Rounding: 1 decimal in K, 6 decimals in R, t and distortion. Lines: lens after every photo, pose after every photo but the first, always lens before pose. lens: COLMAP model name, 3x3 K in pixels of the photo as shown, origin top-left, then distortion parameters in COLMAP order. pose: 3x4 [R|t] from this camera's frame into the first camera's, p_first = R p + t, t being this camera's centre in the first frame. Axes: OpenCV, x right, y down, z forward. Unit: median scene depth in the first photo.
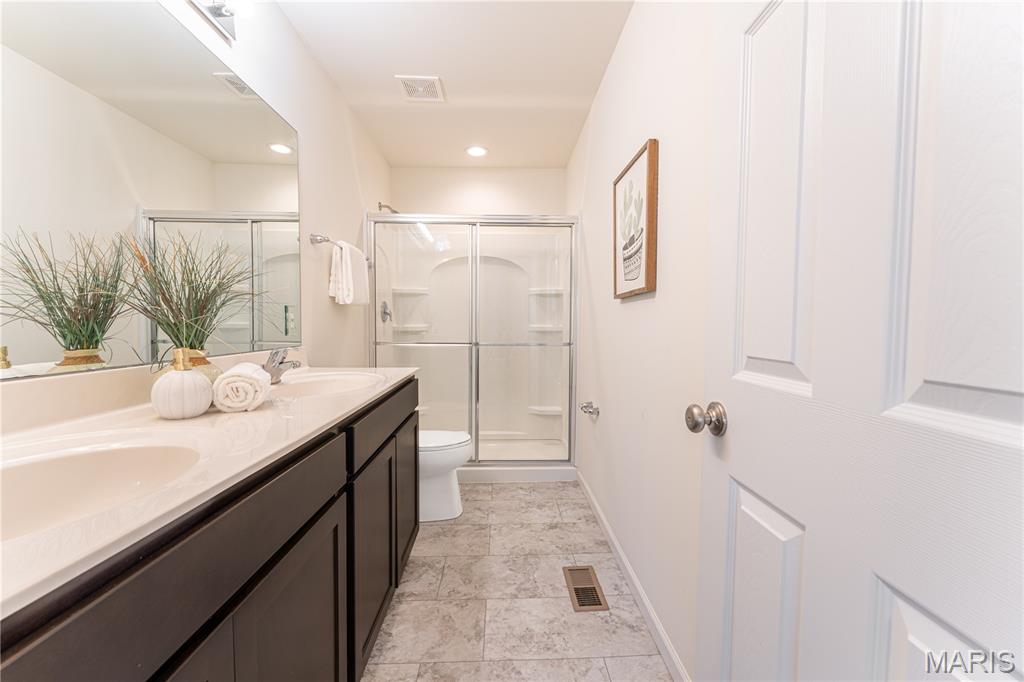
lens RADIAL K [[406.3, 0, 514.7], [0, 406.3, 342.3], [0, 0, 1]] dist [-0.001012, -0.000067]
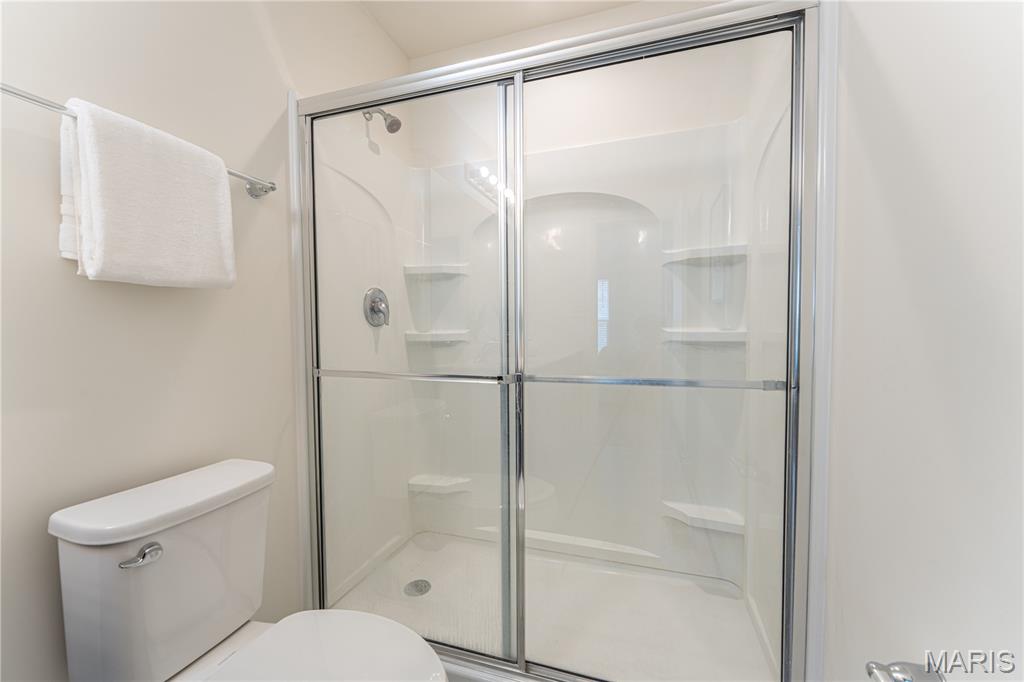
lens RADIAL K [[406.3, 0, 514.7], [0, 406.3, 342.3], [0, 0, 1]] dist [-0.001012, -0.000067]
pose [[0.939409, -0.001120, -0.342795, 0.036313], [-0.001824, 0.999964, -0.008266, -0.023214], [0.342792, 0.008390, 0.939374, 0.531906]]
